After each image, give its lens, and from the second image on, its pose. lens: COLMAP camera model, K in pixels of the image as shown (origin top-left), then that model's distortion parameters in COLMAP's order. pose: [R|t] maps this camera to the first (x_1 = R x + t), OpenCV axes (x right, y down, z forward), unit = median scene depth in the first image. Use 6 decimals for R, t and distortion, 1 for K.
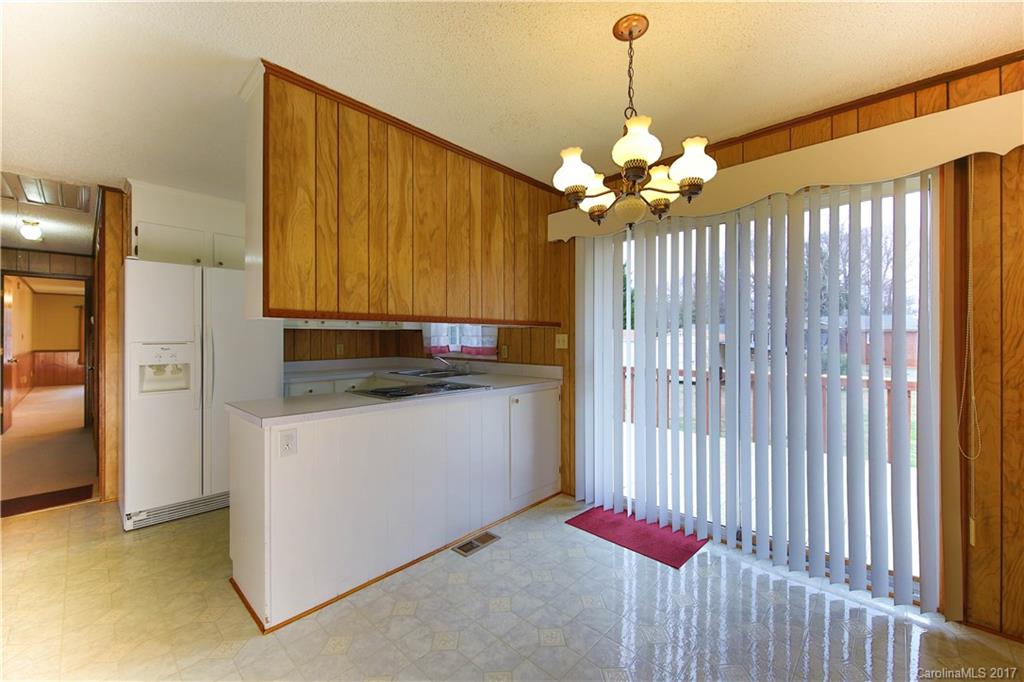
lens RADIAL K [[400.5, 0, 514.6], [0, 400.5, 336.9], [0, 0, 1]] dist [0.001952, -0.002584]
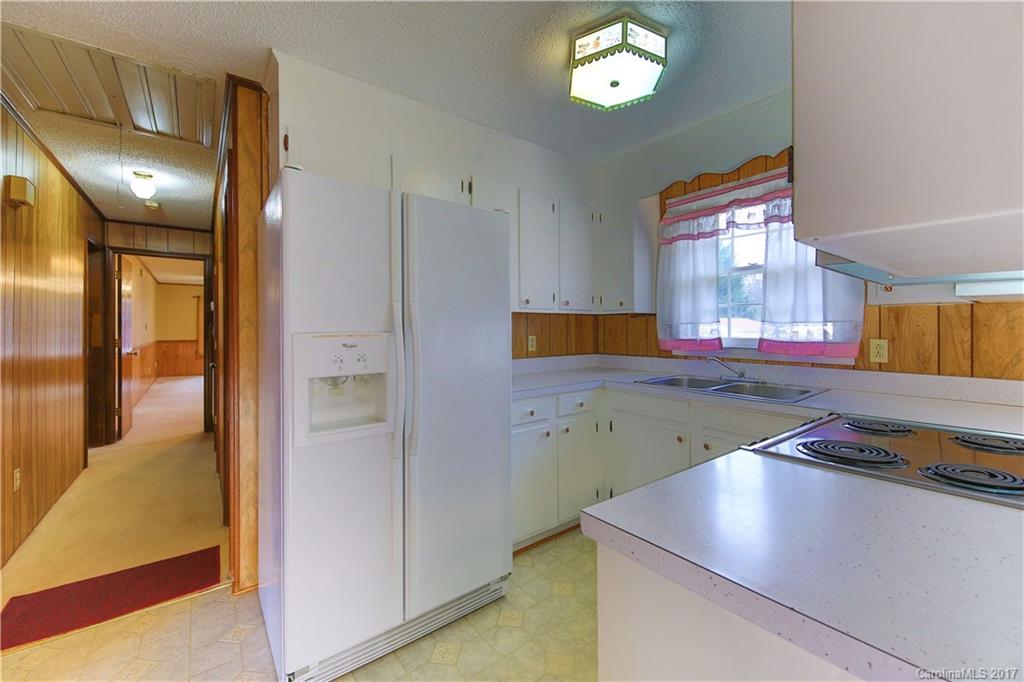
lens RADIAL K [[400.5, 0, 514.4], [0, 400.5, 330.0], [0, 0, 1]] dist [0.001952, -0.002584]
pose [[0.987809, 0.000057, -0.155669, -0.444035], [0.000868, 0.999982, 0.005871, 0.005556], [0.155667, -0.005935, 0.987792, 0.399978]]
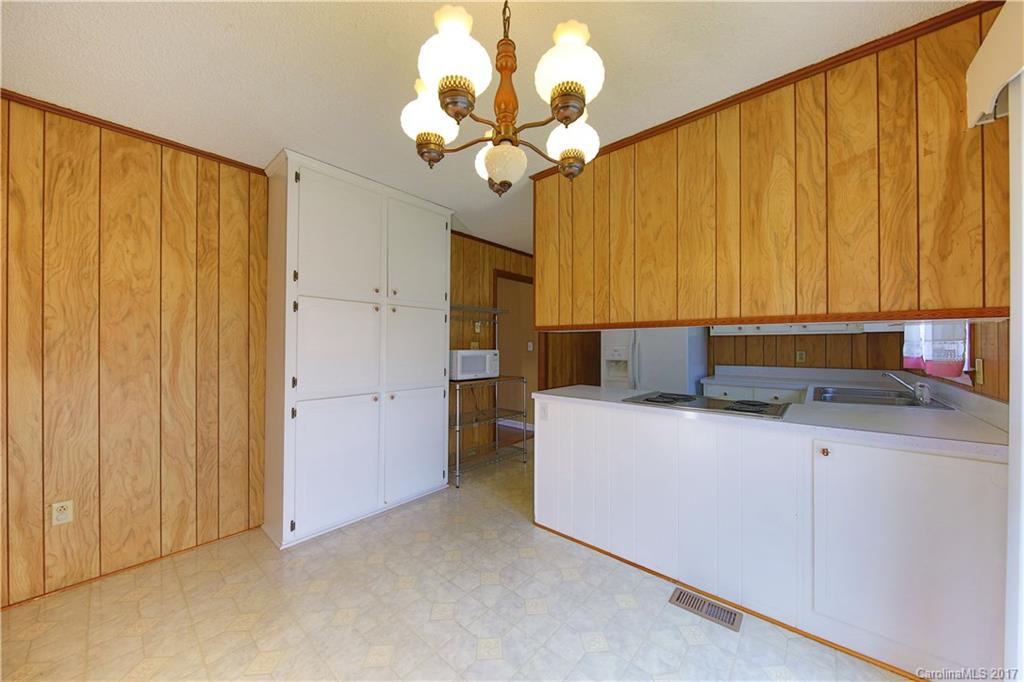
lens RADIAL K [[339.8, 0, 509.9], [0, 339.8, 344.1], [0, 0, 1]] dist [-0.012809, -0.000122]
pose [[0.043868, 0.001969, -0.999035, 0.354947], [0.002822, 0.999994, 0.002095, -0.000148], [0.999033, -0.002911, 0.043862, 0.390396]]
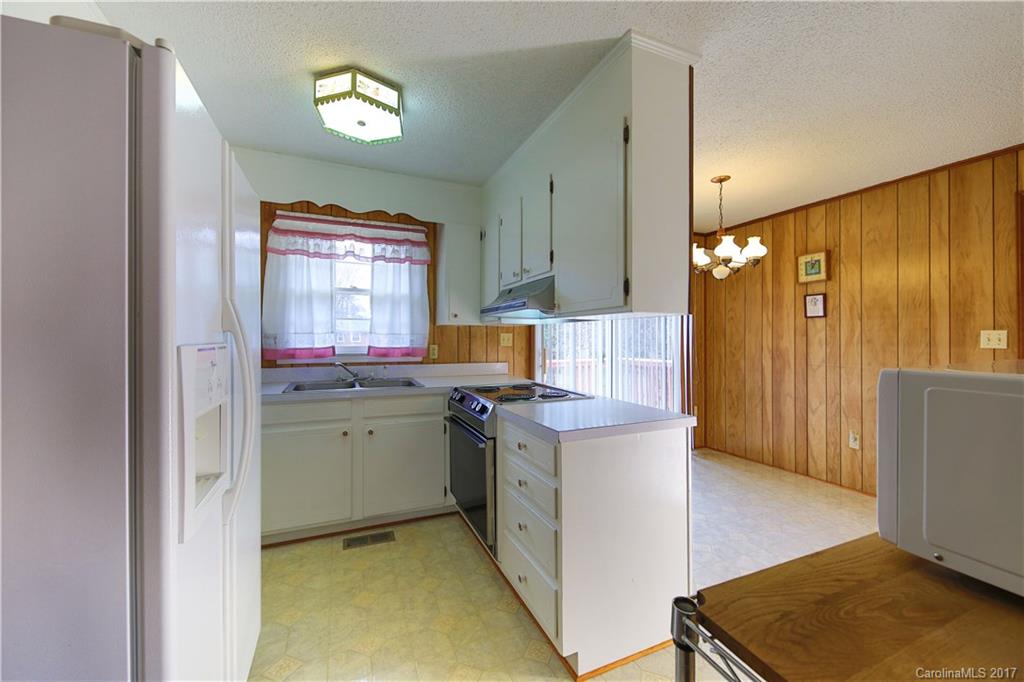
lens RADIAL K [[400.5, 0, 516.8], [0, 400.5, 336.5], [0, 0, 1]] dist [0.001952, -0.002584]
pose [[0.397825, 0.007403, 0.917431, -0.811885], [-0.002403, 0.999972, -0.007027, 0.008820], [-0.917458, 0.000591, 0.397832, 0.480725]]
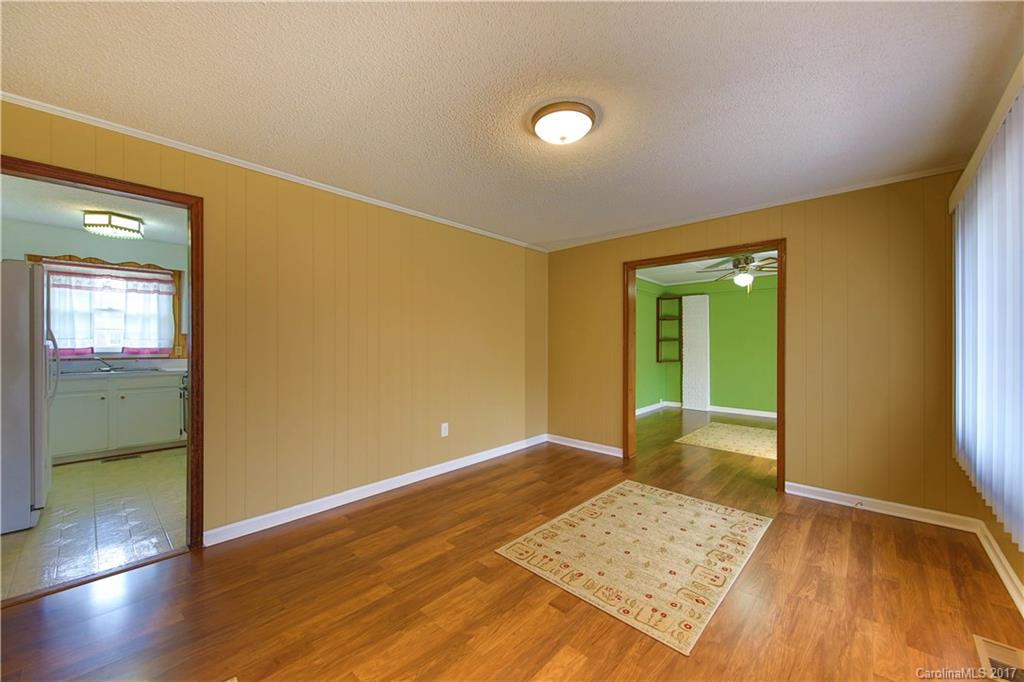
lens RADIAL K [[400.5, 0, 524.7], [0, 400.5, 339.8], [0, 0, 1]] dist [0.001952, -0.002584]
pose [[-0.004791, 0.004335, 0.999979, -1.483016], [-0.006161, 0.999971, -0.004364, -0.002651], [-0.999970, -0.006182, -0.004765, -0.211996]]
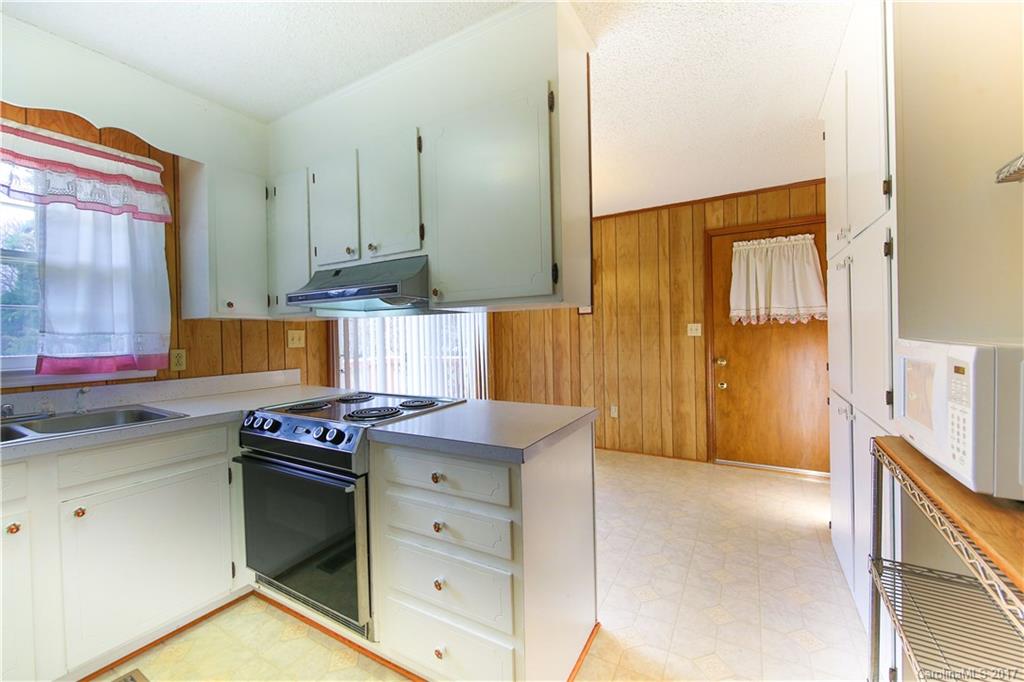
lens RADIAL K [[400.5, 0, 513.0], [0, 400.5, 338.3], [0, 0, 1]] dist [0.001952, -0.002584]
pose [[-0.224407, -0.003959, 0.974487, -0.733096], [0.020325, 0.999755, 0.008742, 0.010441], [-0.974283, 0.021768, -0.224272, 0.675354]]
